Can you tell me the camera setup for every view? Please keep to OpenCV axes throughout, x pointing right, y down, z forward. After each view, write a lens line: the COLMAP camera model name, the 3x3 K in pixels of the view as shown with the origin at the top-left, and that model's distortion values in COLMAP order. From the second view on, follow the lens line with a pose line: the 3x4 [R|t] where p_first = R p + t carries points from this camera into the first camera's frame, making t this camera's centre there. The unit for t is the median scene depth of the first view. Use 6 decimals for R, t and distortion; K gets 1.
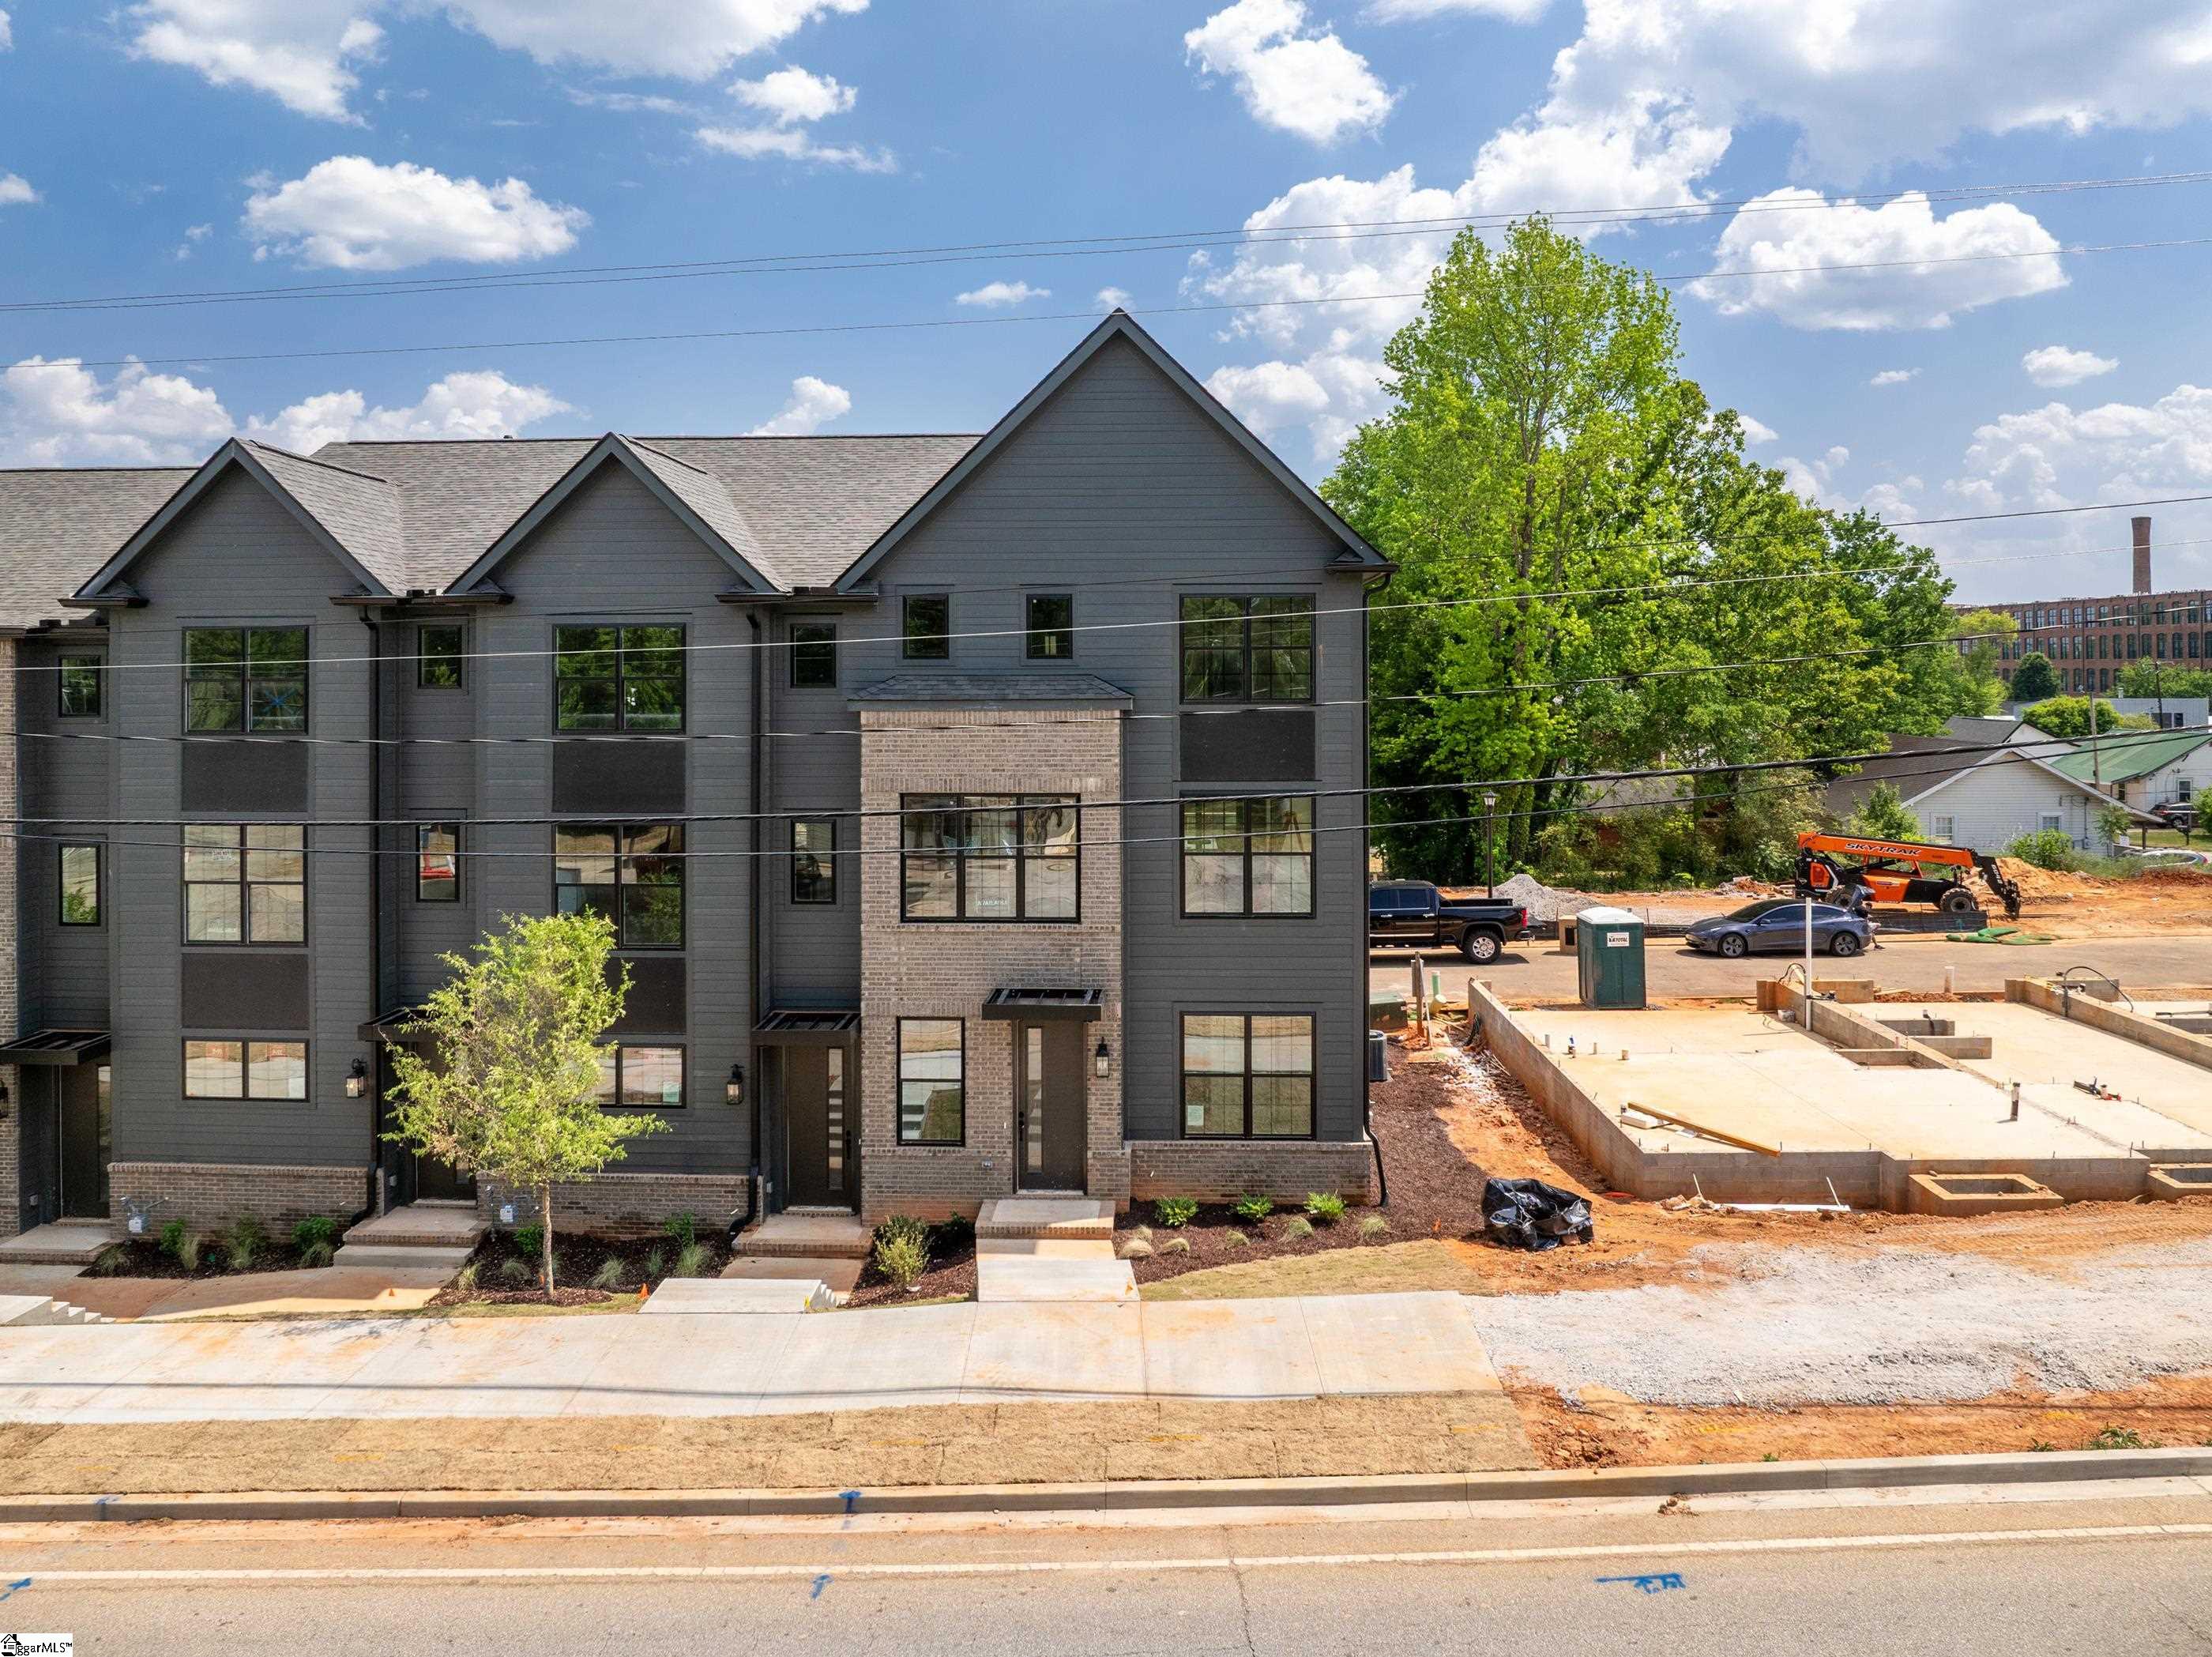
lens RADIAL K [[1572.9, 0, 1108.3], [0, 1572.9, 756.4], [0, 0, 1]] dist [-0.037606, 0.002860]
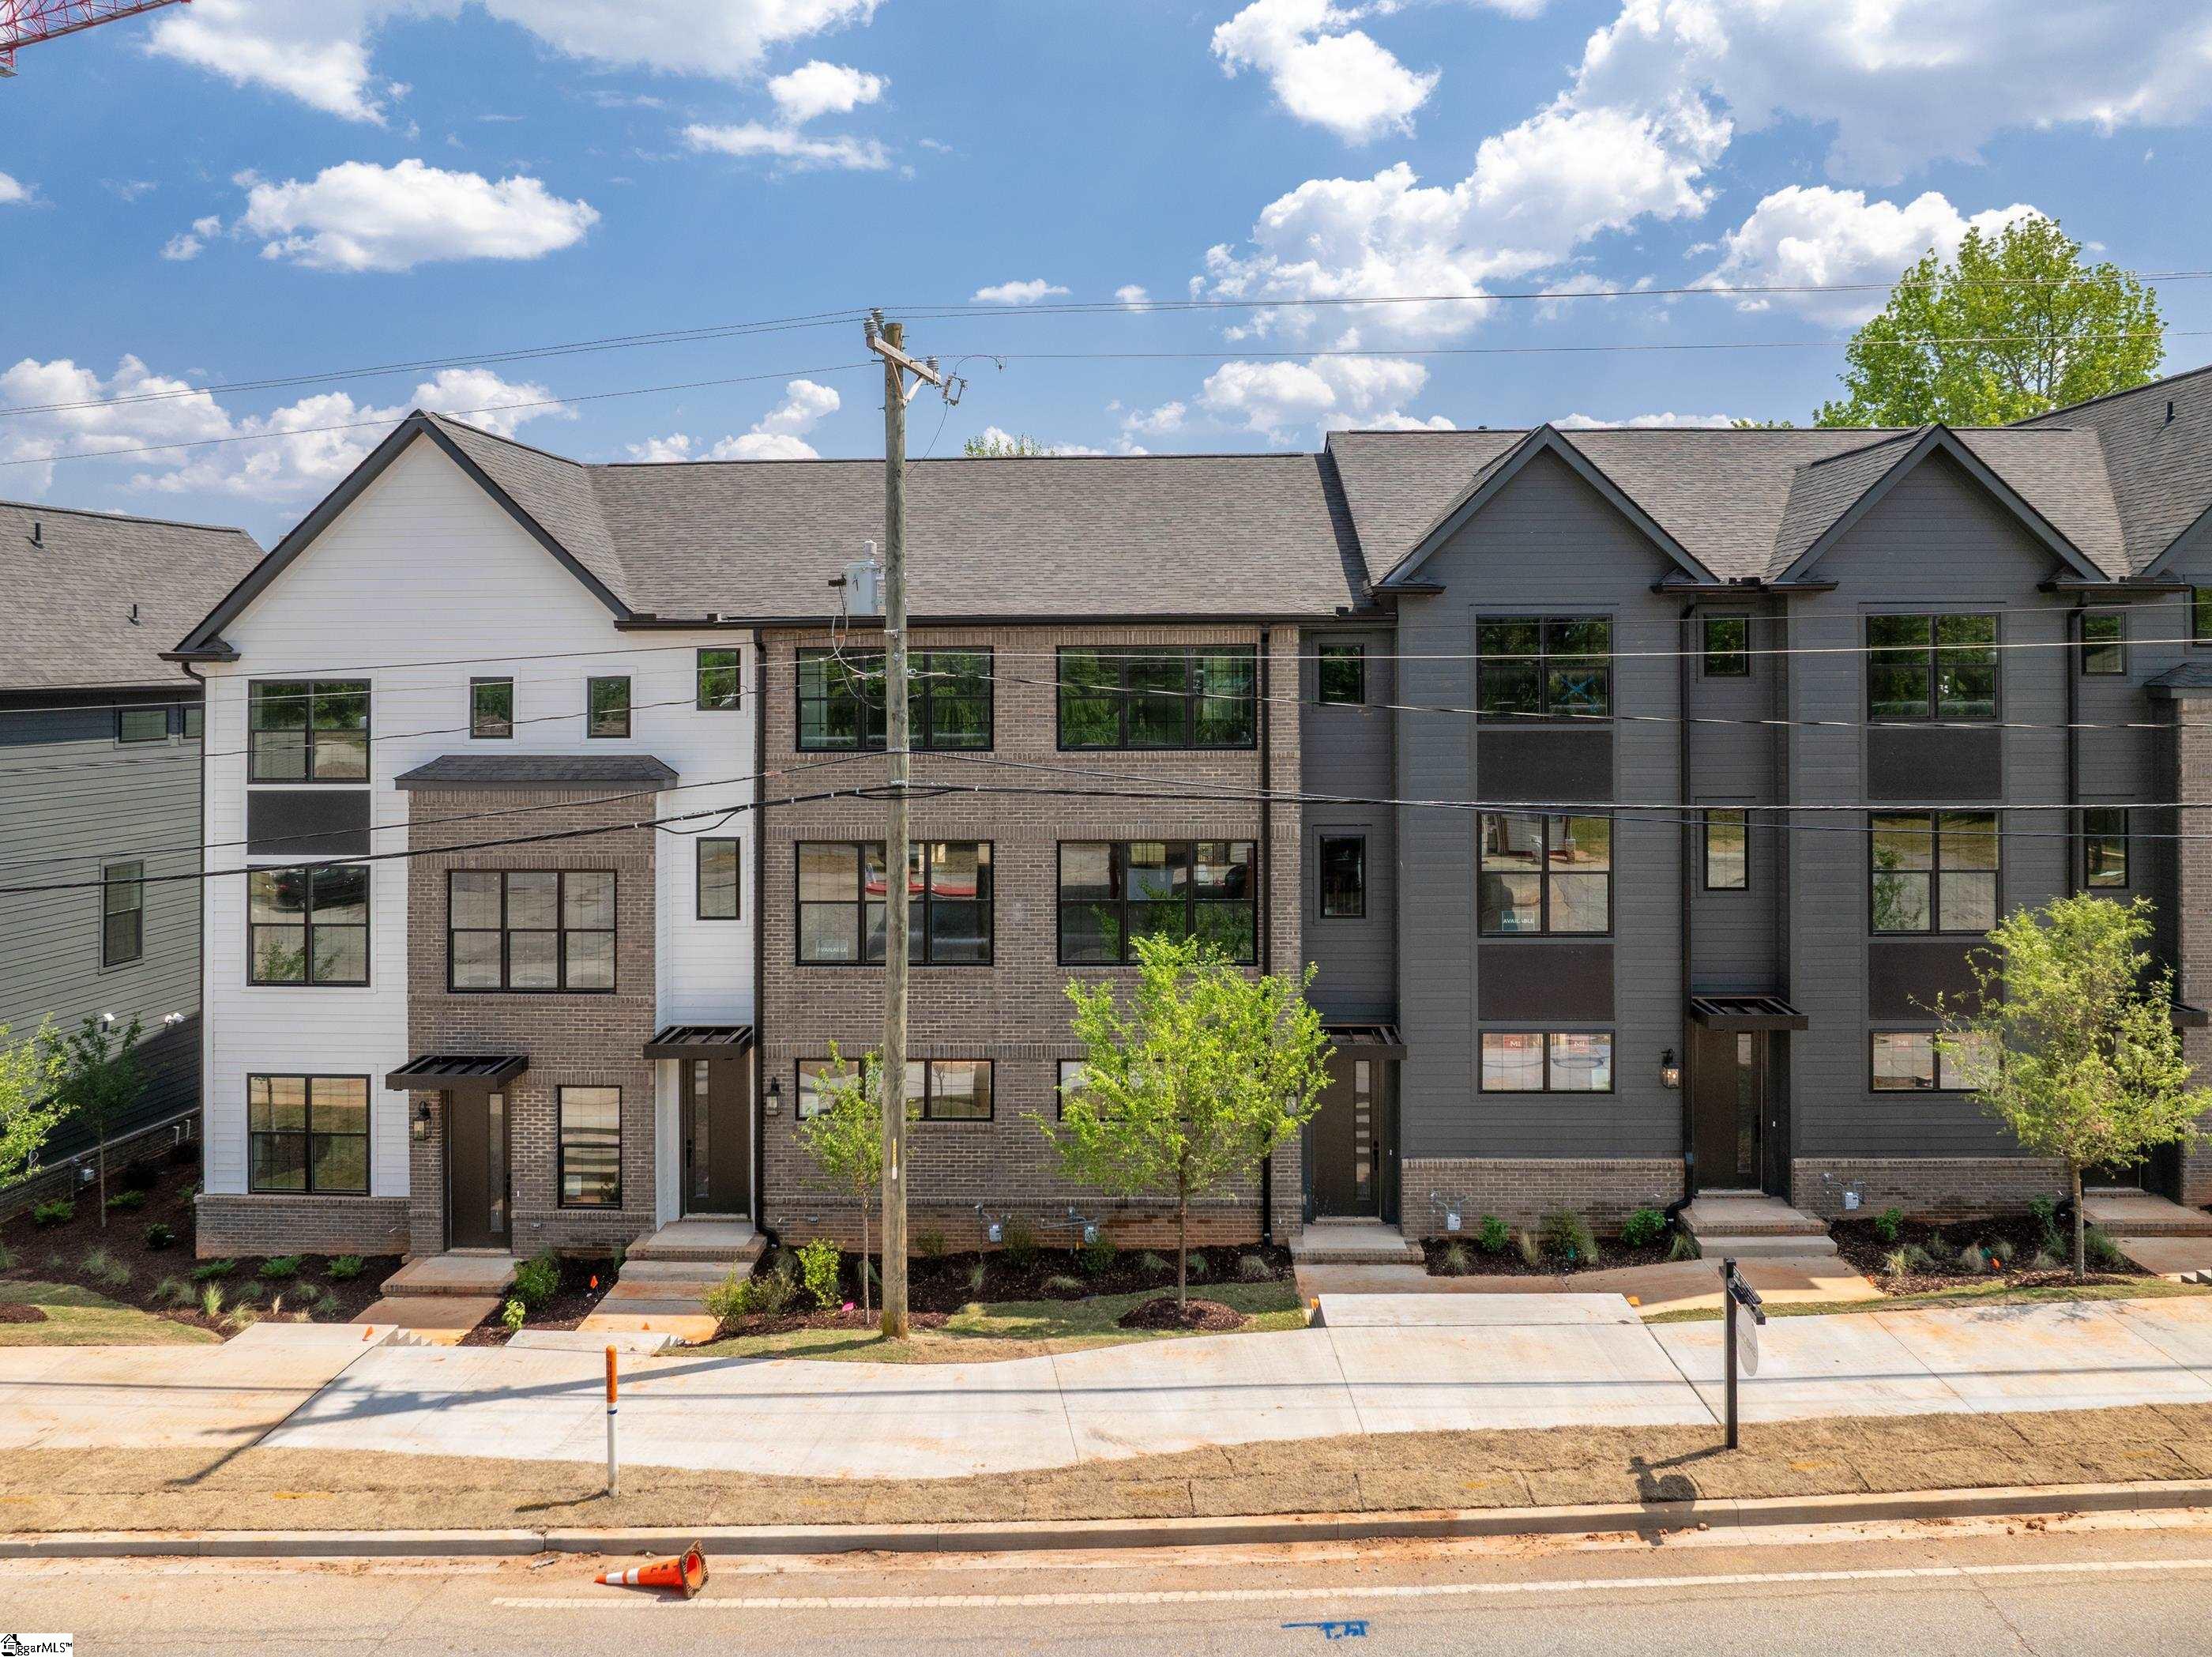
lens RADIAL K [[1572.9, 0, 1108.3], [0, 1572.9, 756.4], [0, 0, 1]] dist [-0.037606, 0.002860]
pose [[0.999949, -0.003620, 0.009376, -0.851453], [0.003607, 0.999993, 0.001401, 0.004971], [-0.009381, -0.001367, 0.999955, 0.007632]]
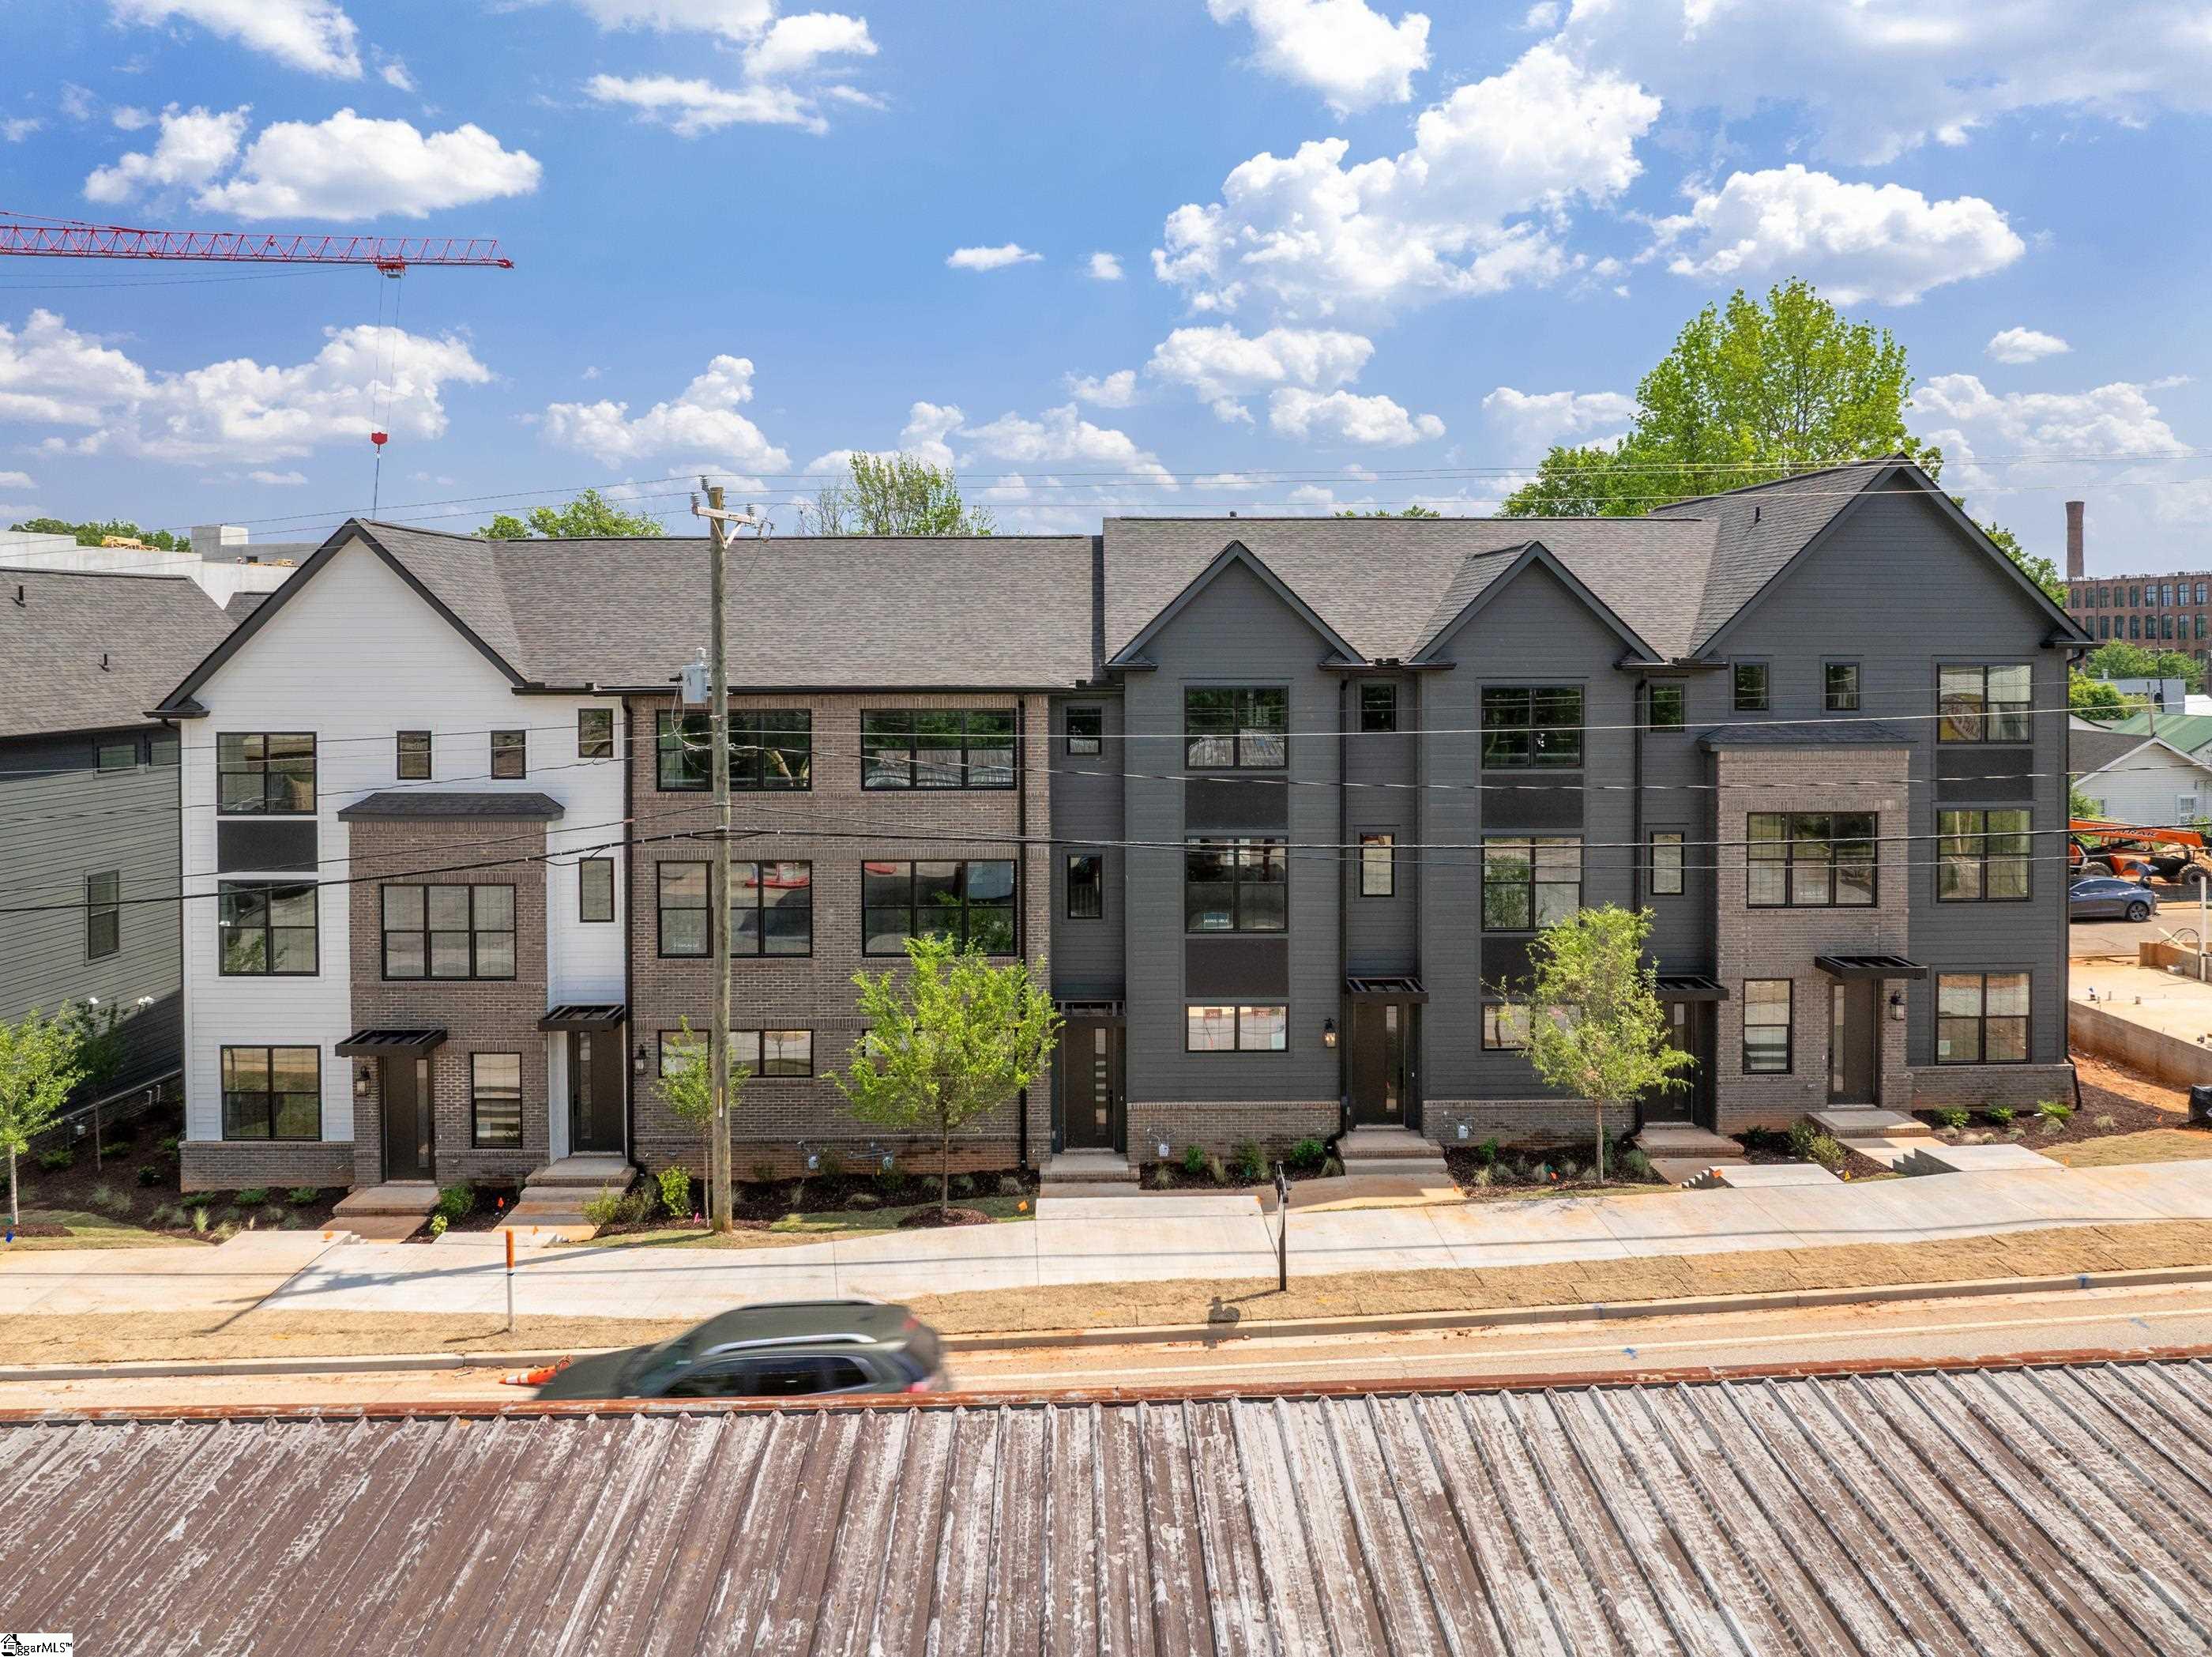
lens RADIAL K [[1569.0, 0, 1101.1], [0, 1569.0, 772.2], [0, 0, 1]] dist [-0.034844, -0.004071]
pose [[0.998382, -0.004556, 0.056681, -0.749112], [0.002820, 0.999526, 0.030661, -0.052501], [-0.056793, -0.030452, 0.997921, -0.290308]]
